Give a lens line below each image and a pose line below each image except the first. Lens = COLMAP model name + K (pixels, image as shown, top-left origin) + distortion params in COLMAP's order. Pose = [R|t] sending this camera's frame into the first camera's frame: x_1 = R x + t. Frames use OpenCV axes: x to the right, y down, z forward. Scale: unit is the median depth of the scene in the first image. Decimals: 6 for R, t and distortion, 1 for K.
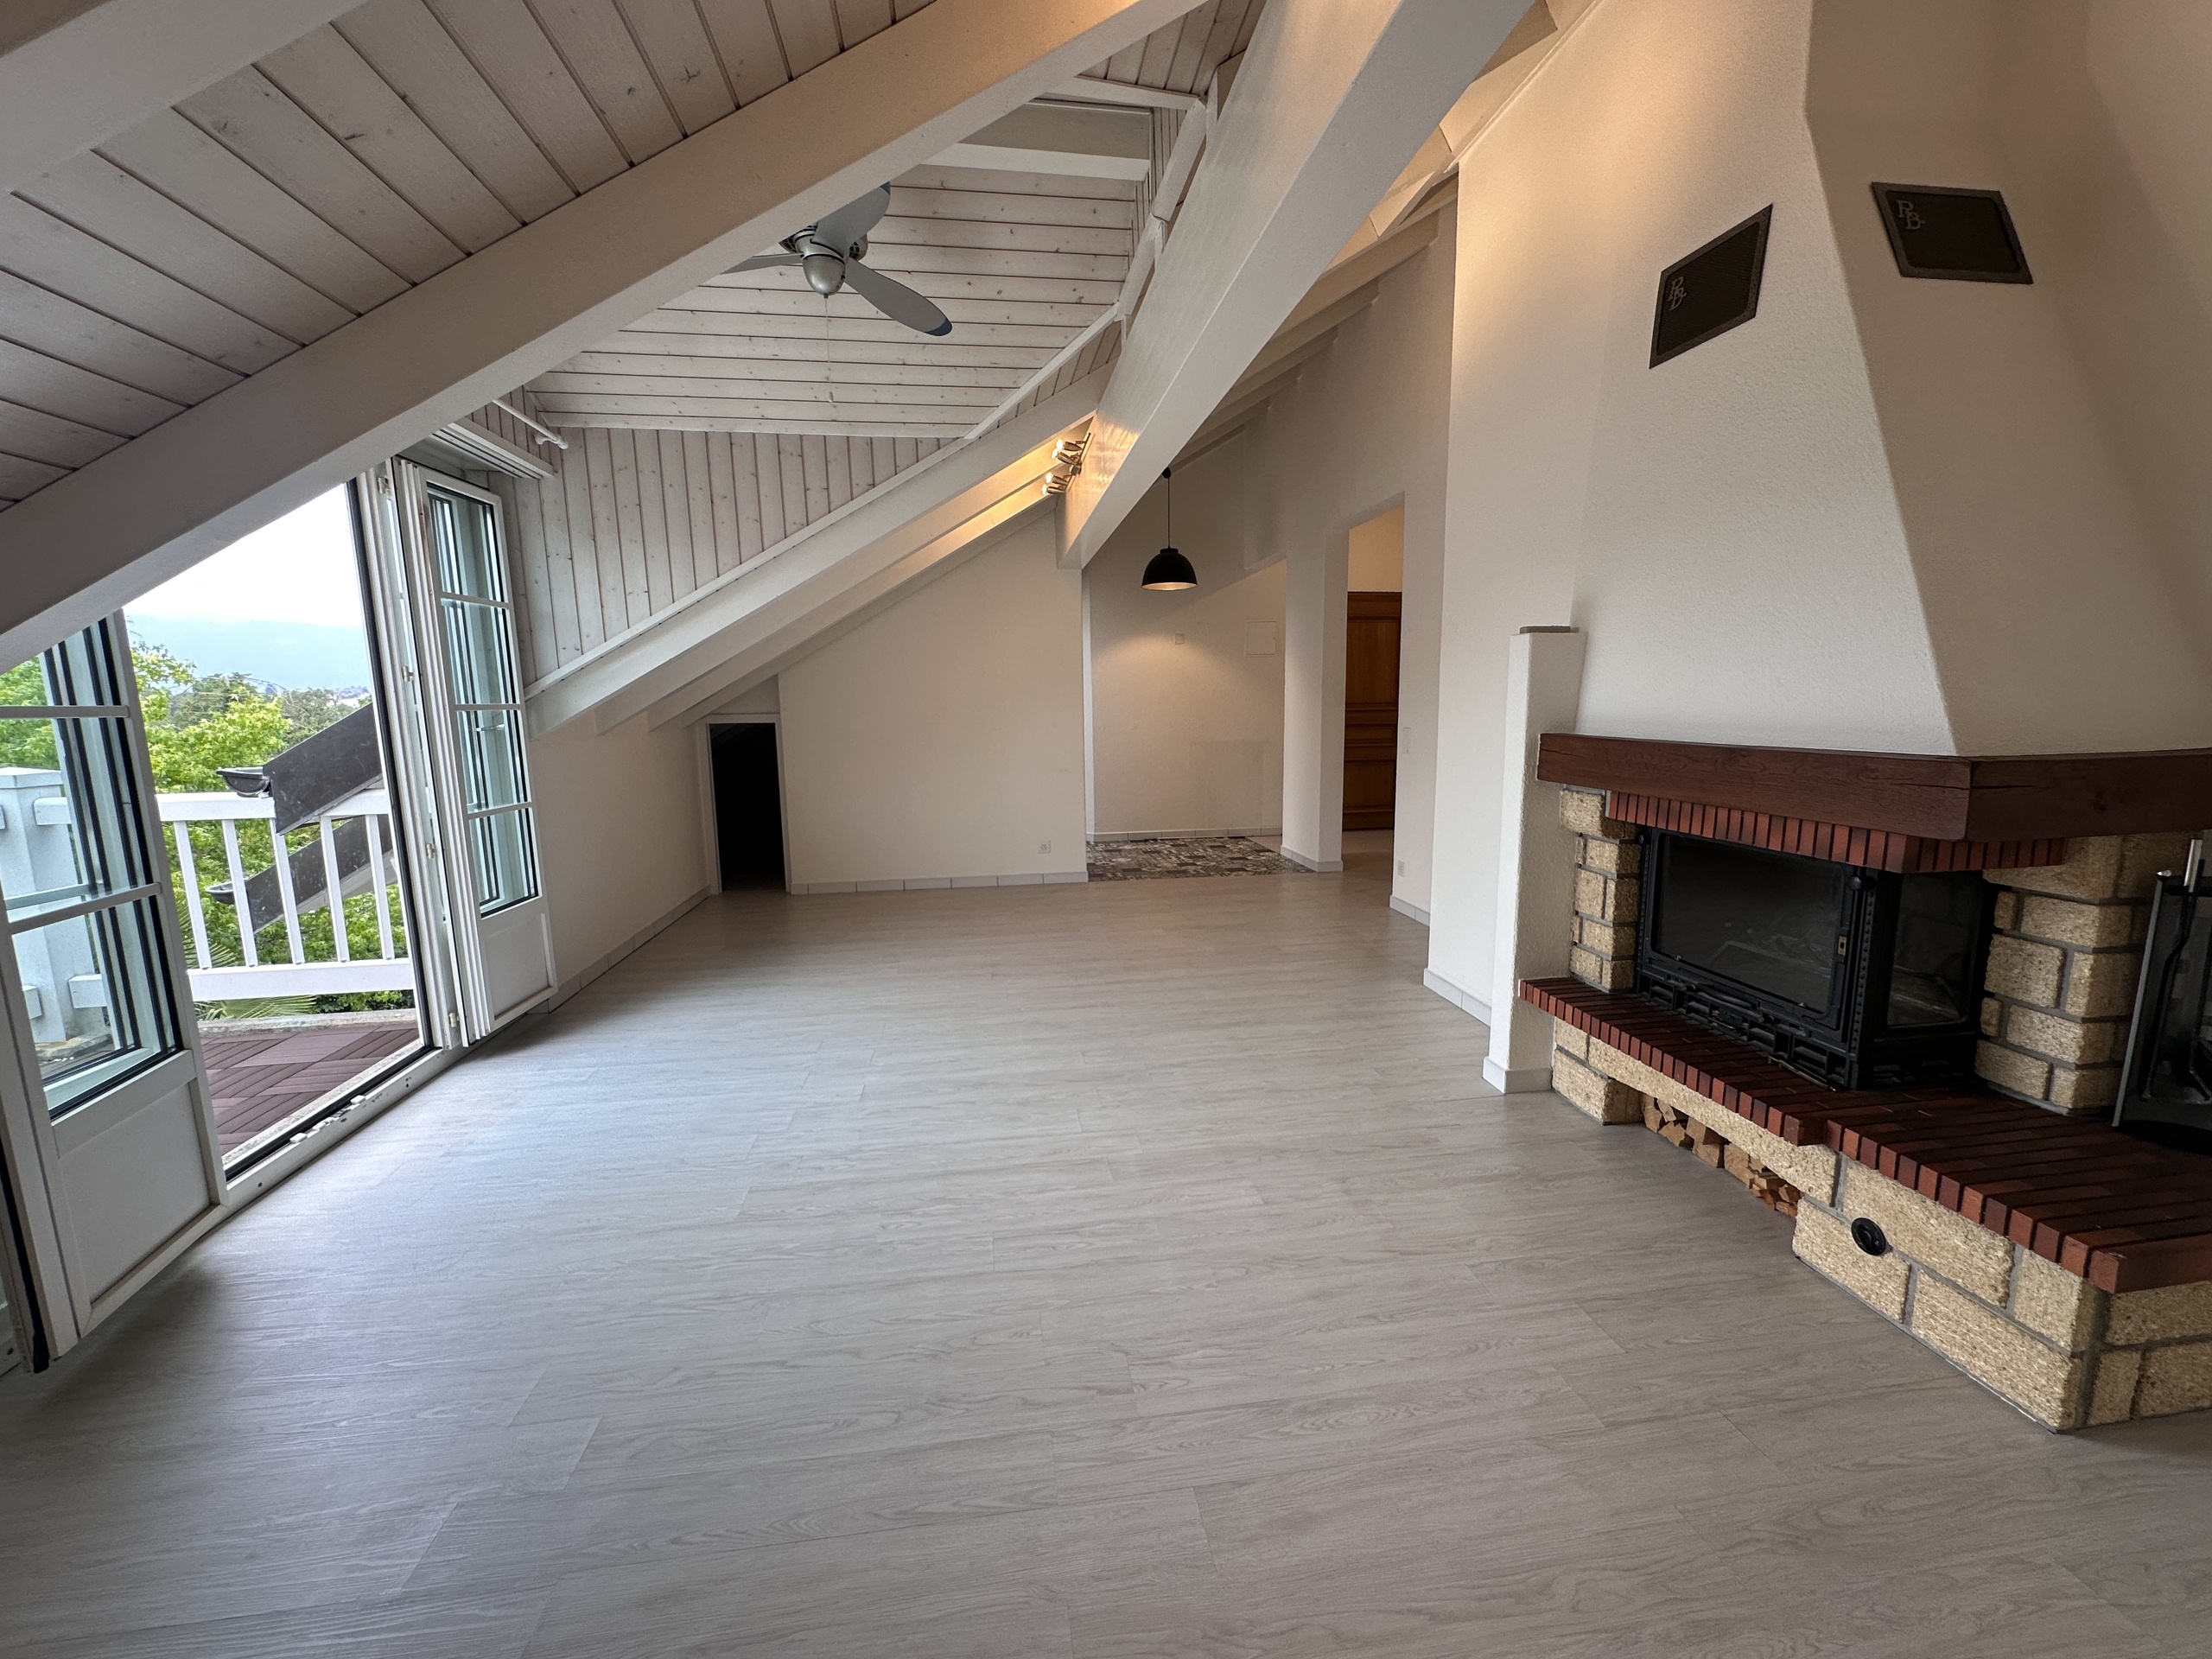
lens RADIAL K [[890.5, 0, 1107.9], [0, 890.5, 833.8], [0, 0, 1]] dist [-0.000963, -0.000091]
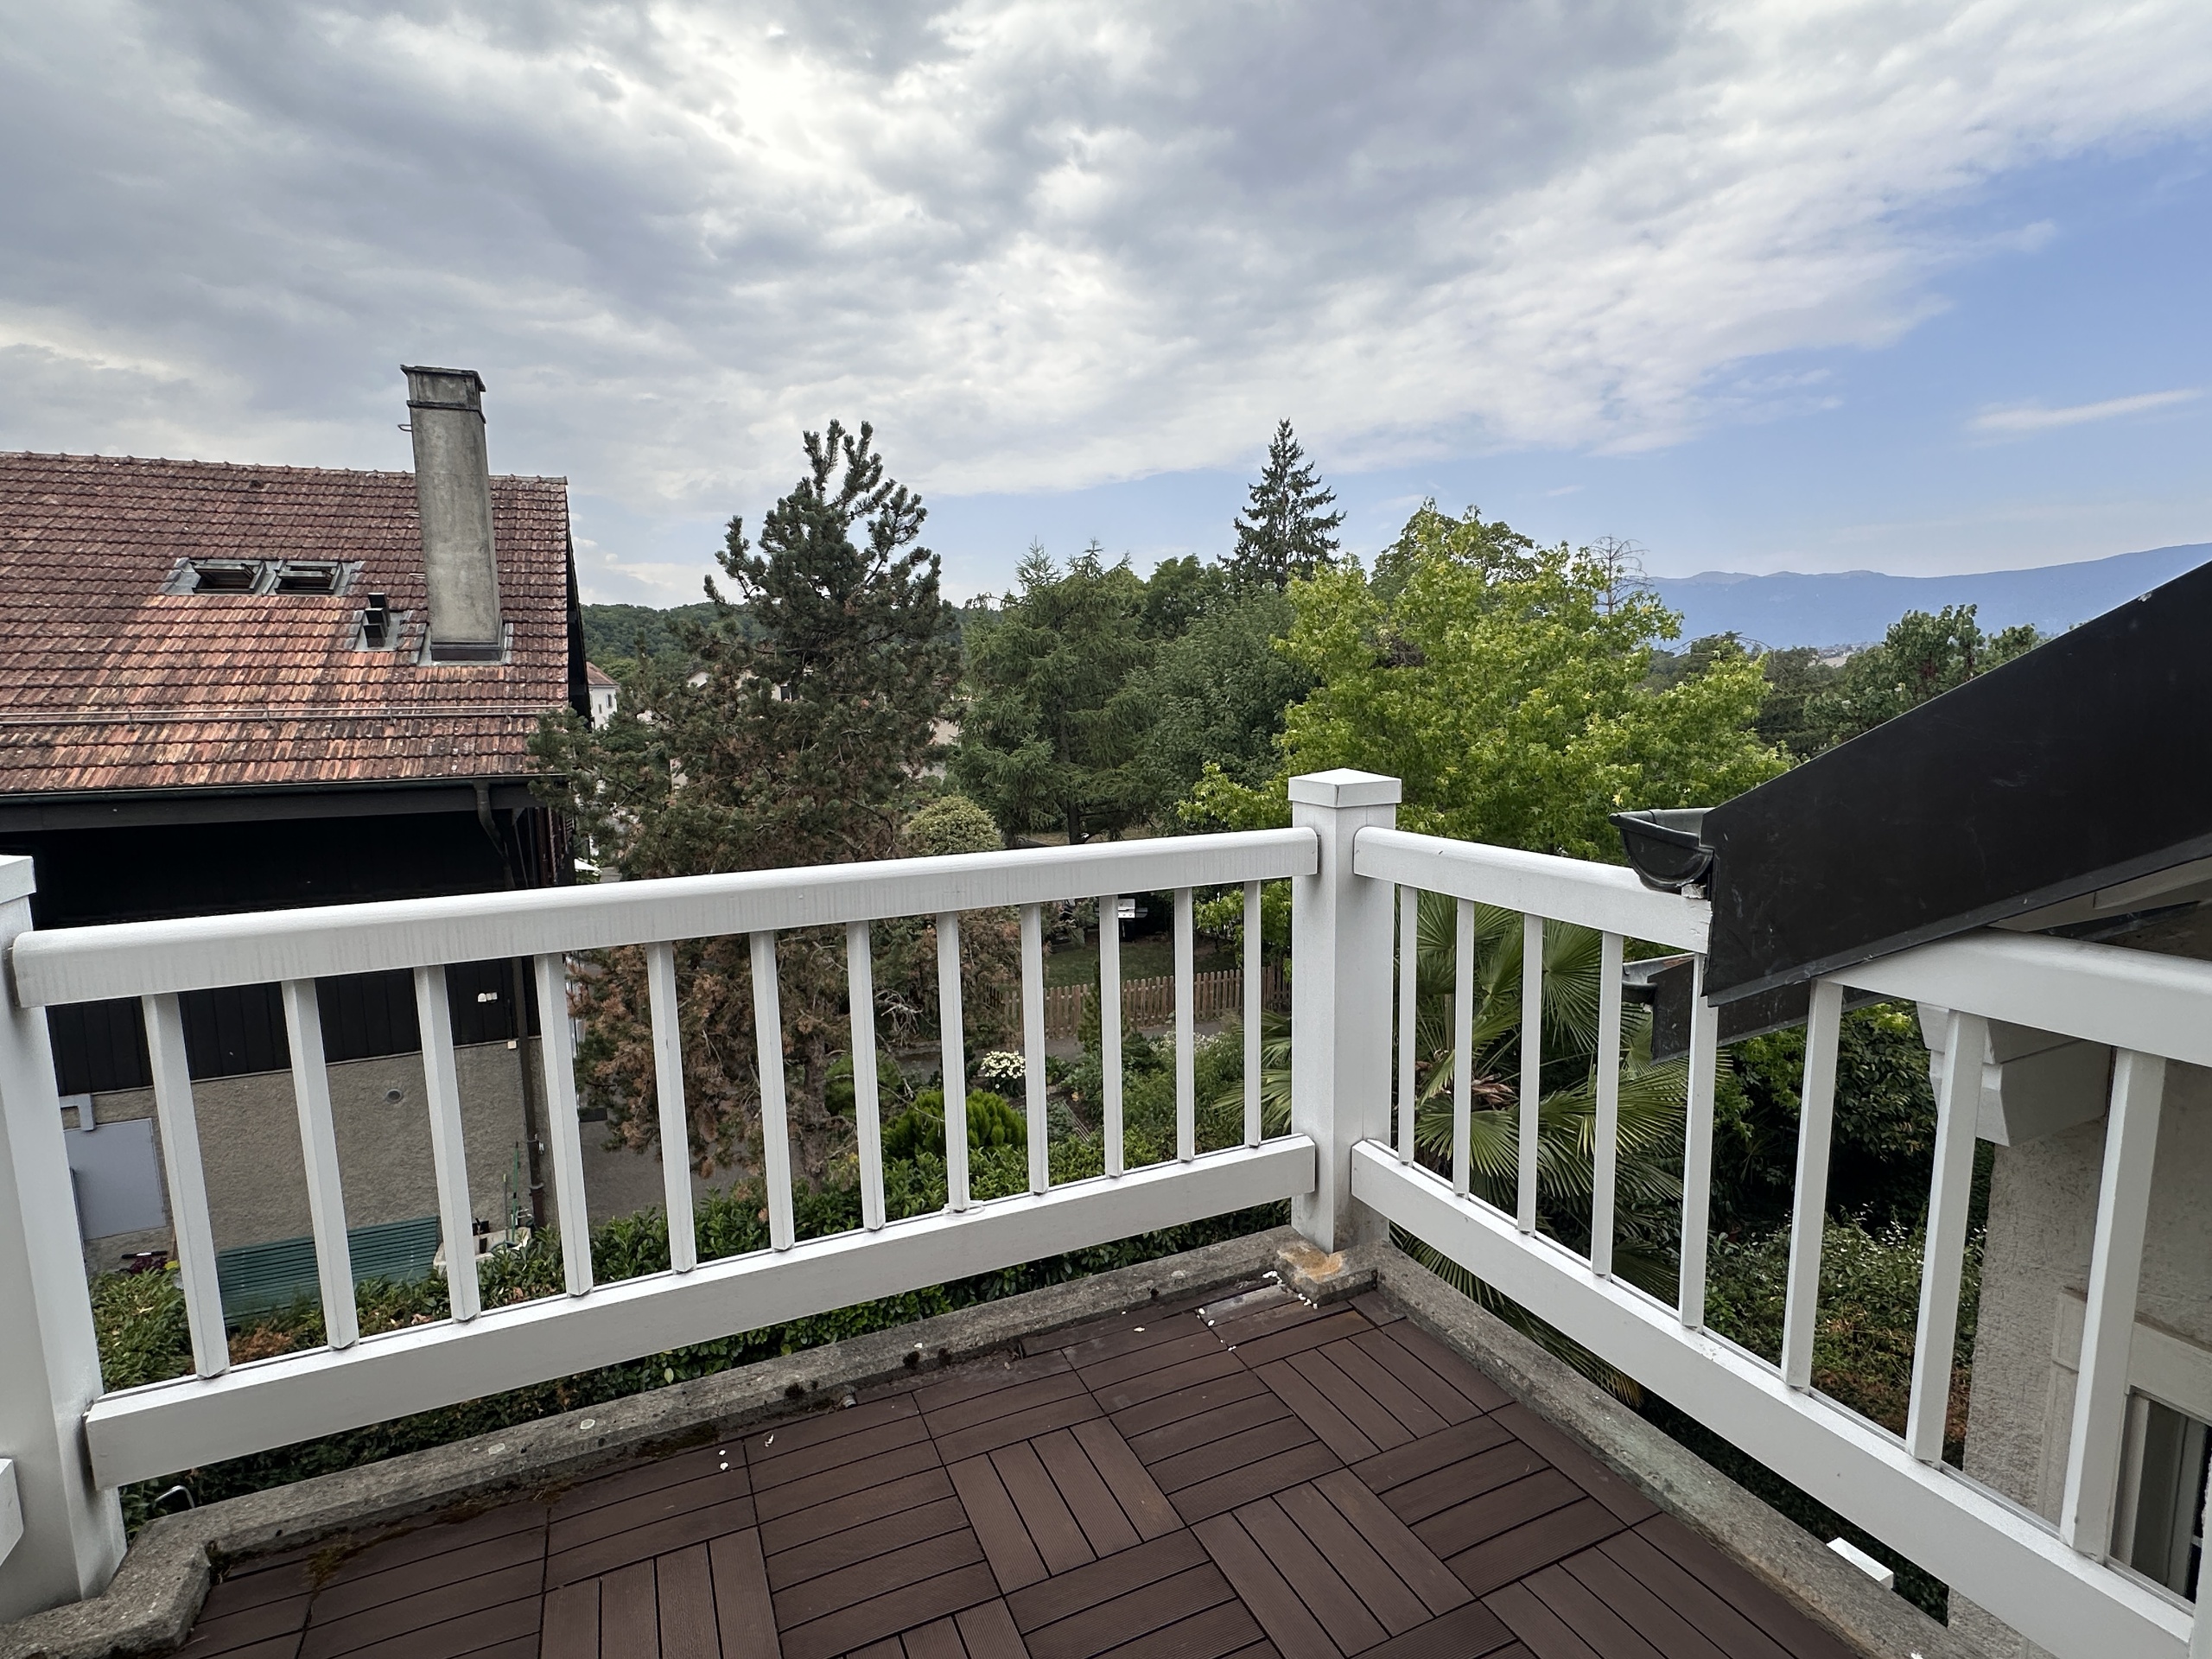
lens RADIAL K [[1083.2, 0, 1103.1], [0, 1083.2, 830.2], [0, 0, 1]] dist [-0.000116, -0.000009]
pose [[0.280988, 0.135192, -0.950142, -0.201916], [-0.127233, 0.986537, 0.102744, -0.029140], [0.951240, 0.092019, 0.294406, 0.214916]]
